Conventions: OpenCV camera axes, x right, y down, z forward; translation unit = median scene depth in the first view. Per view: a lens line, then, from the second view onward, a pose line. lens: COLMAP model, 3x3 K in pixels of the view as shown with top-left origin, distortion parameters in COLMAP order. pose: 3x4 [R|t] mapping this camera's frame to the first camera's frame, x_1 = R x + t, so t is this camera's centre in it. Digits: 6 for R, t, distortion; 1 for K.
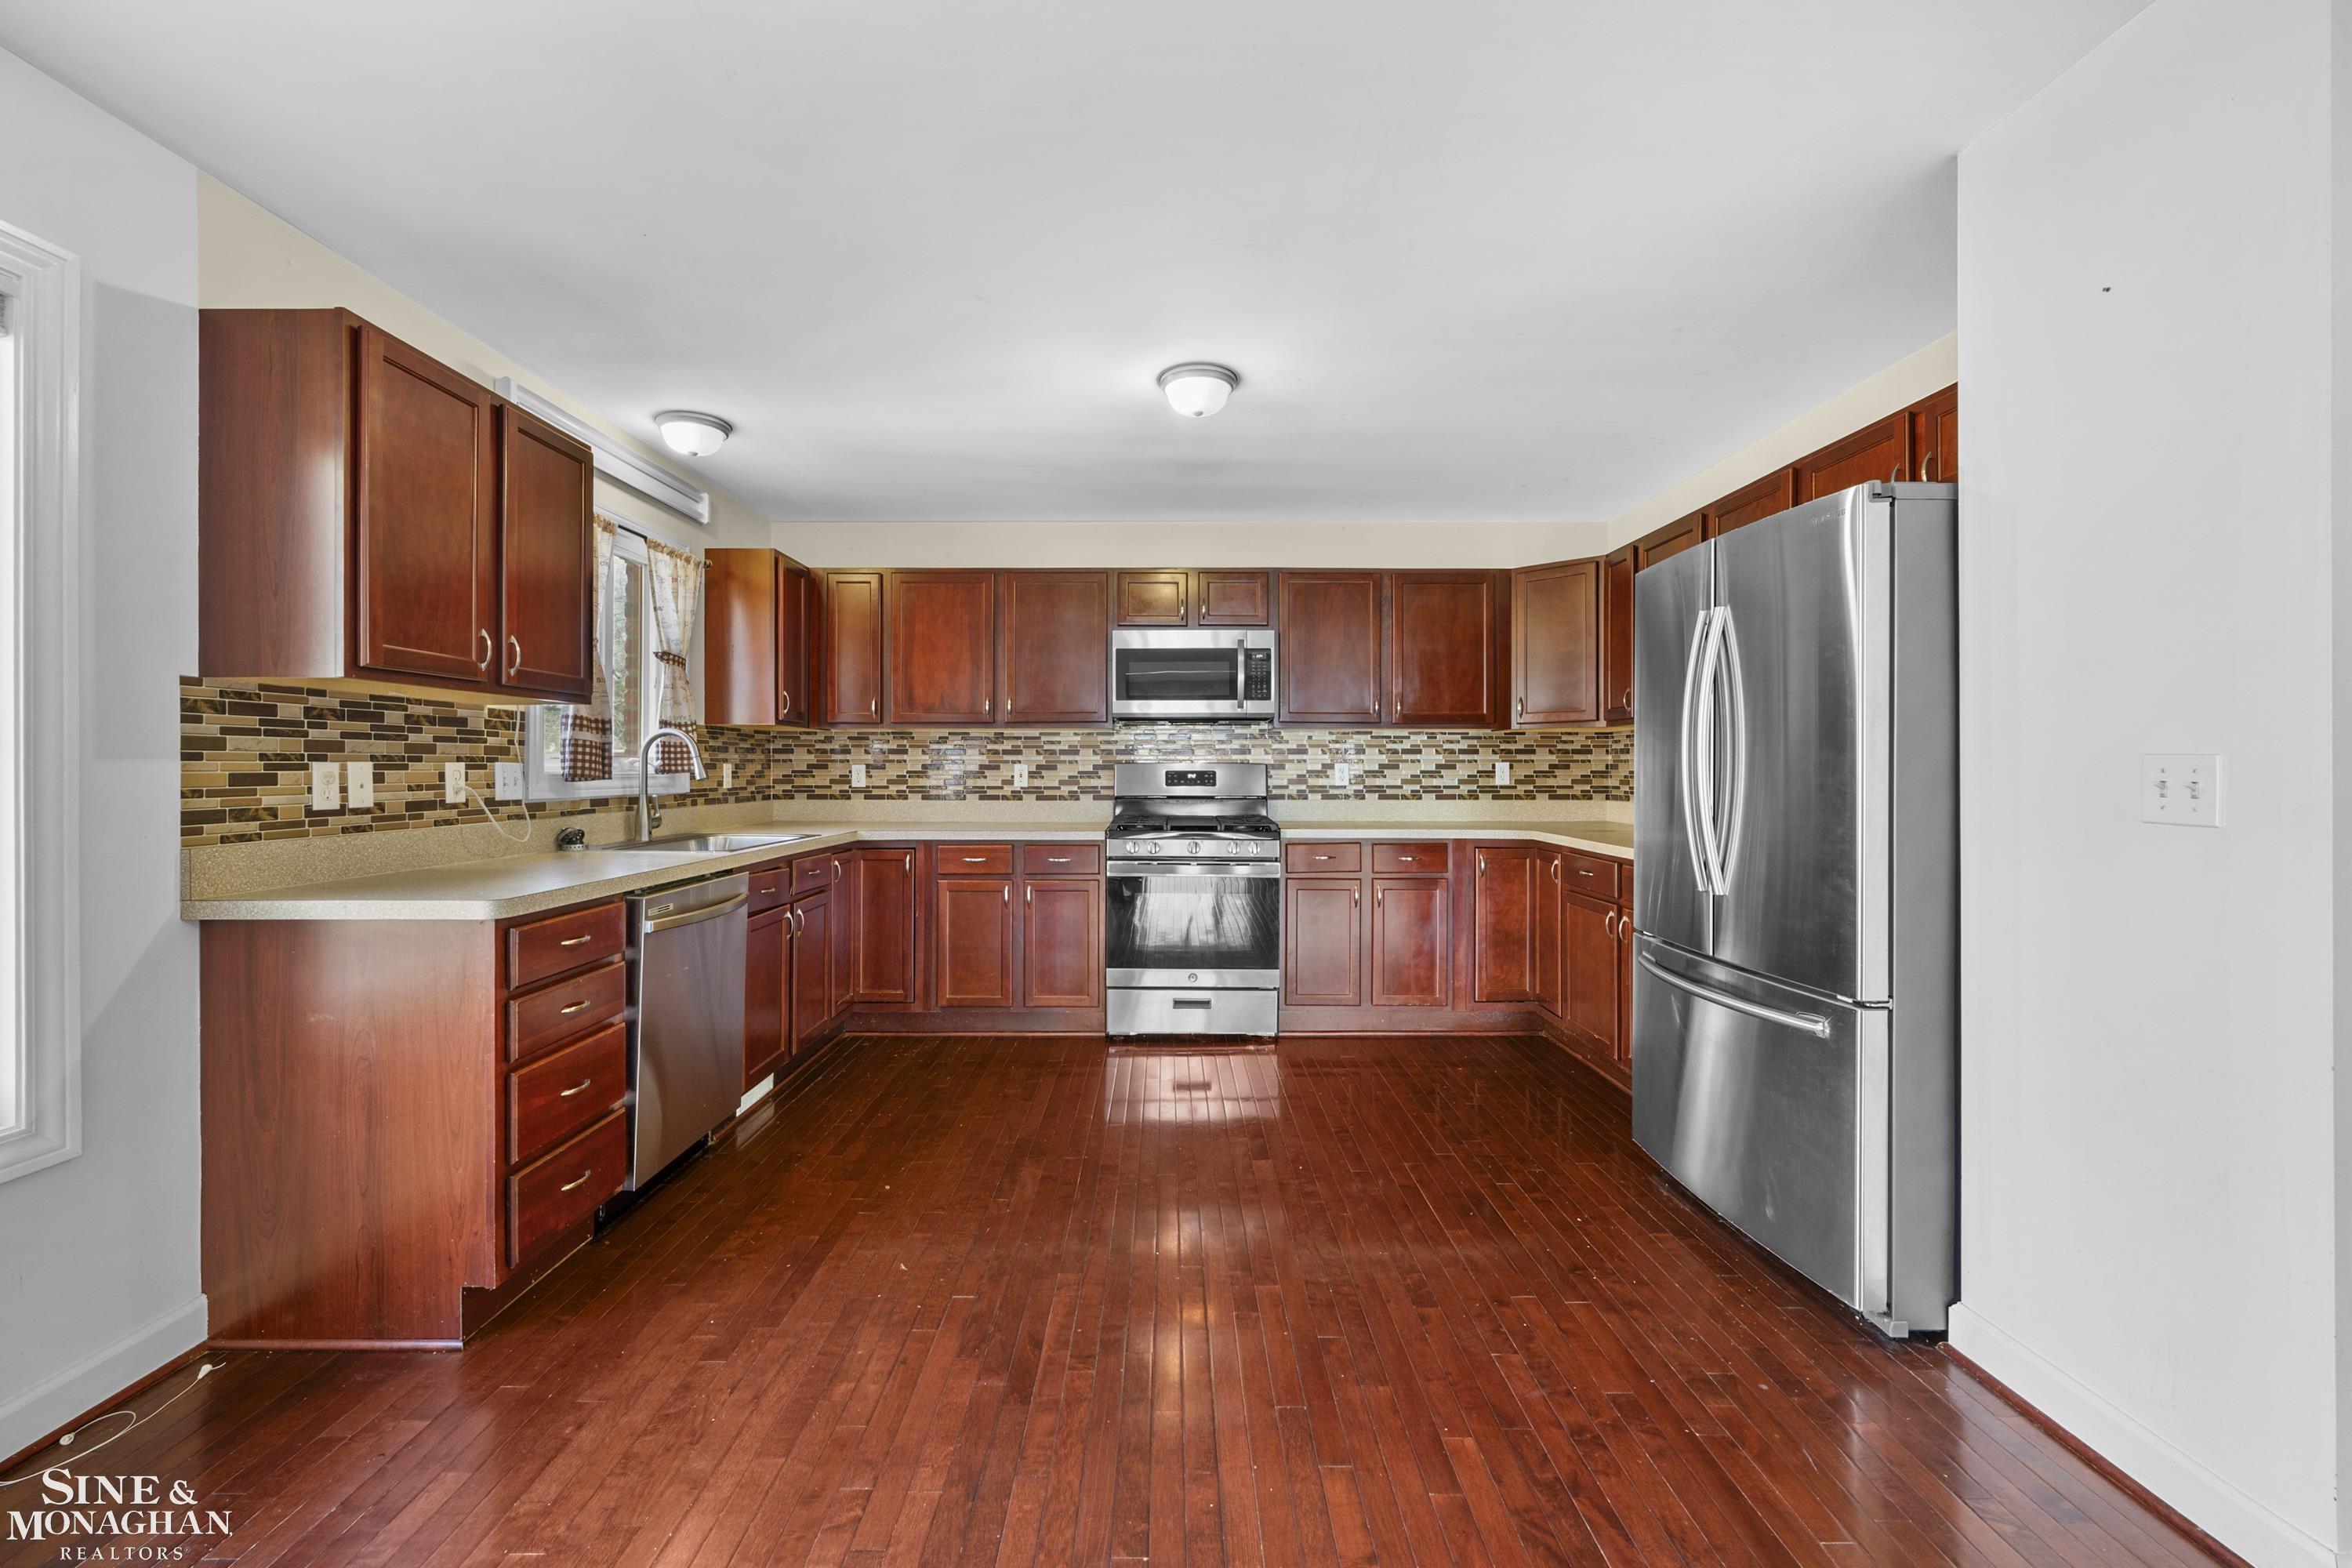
lens RADIAL K [[936.4, 0, 1164.8], [0, 936.4, 764.5], [0, 0, 1]] dist [-0.001835, 0.000693]
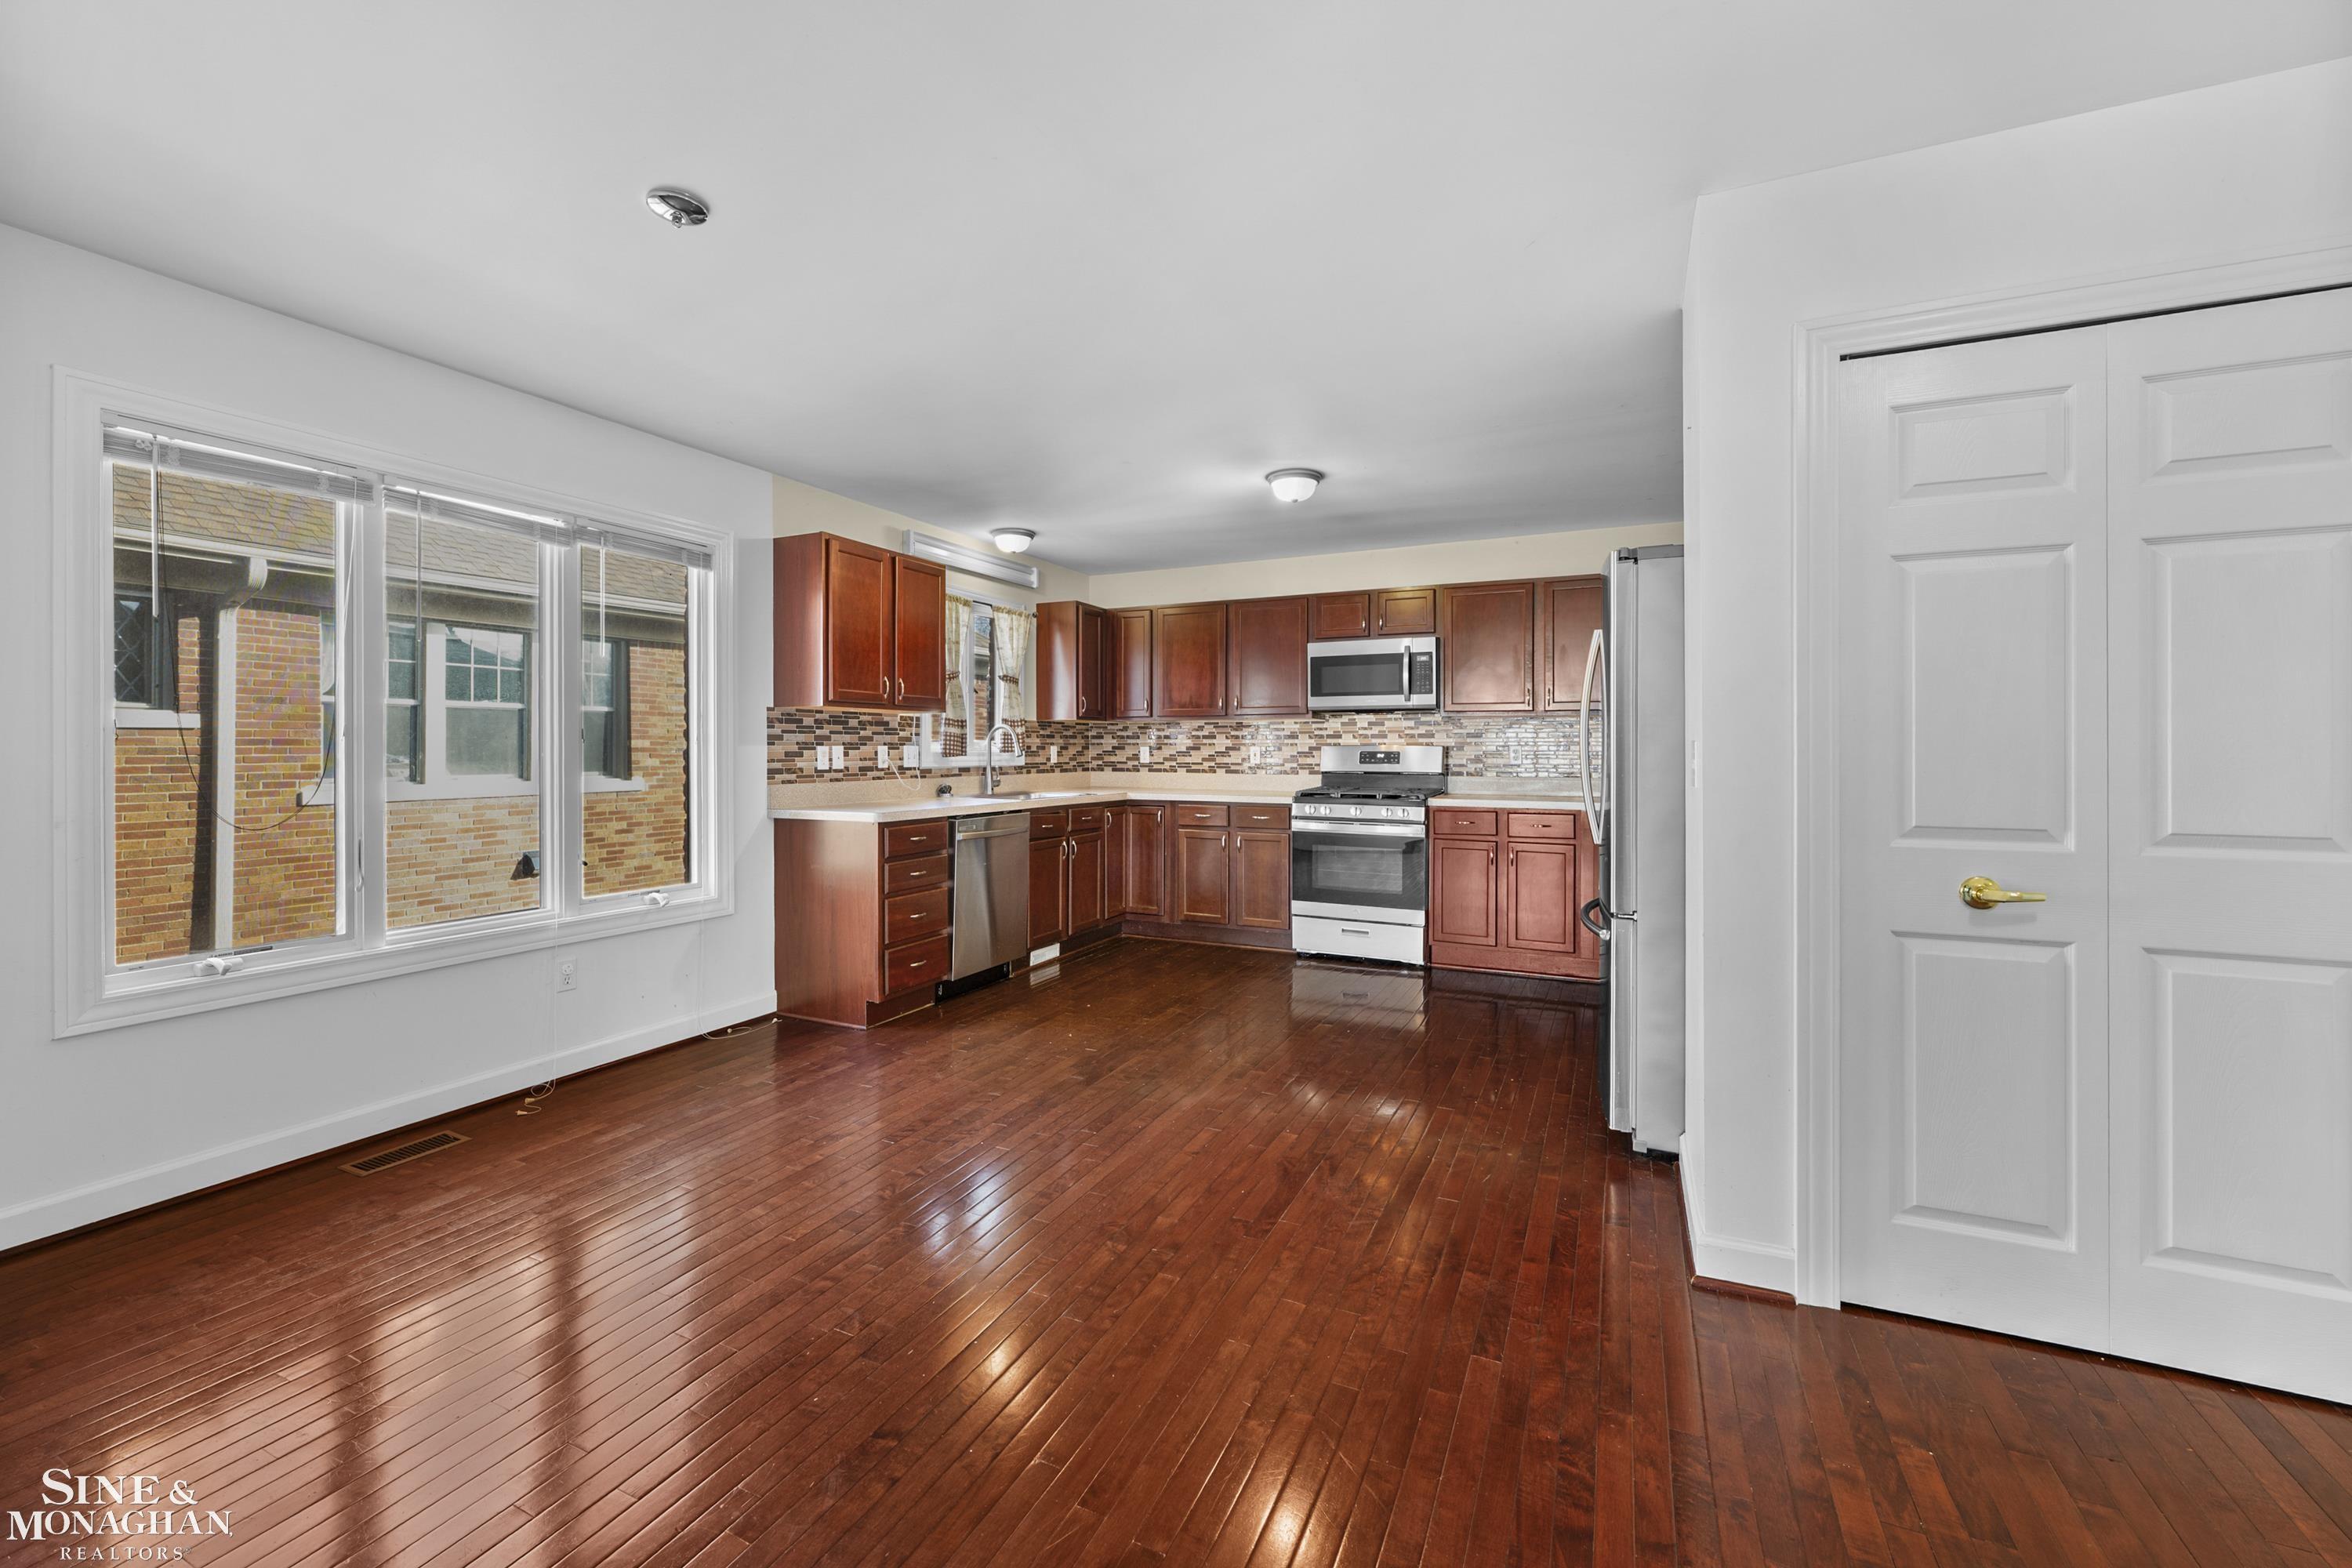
lens RADIAL K [[936.4, 0, 1168.0], [0, 936.4, 751.9], [0, 0, 1]] dist [-0.001835, 0.000693]
pose [[0.902655, 0.002199, -0.430360, 0.414120], [0.000613, 0.999979, 0.006396, -0.001473], [0.430365, -0.006037, 0.902635, -0.322714]]
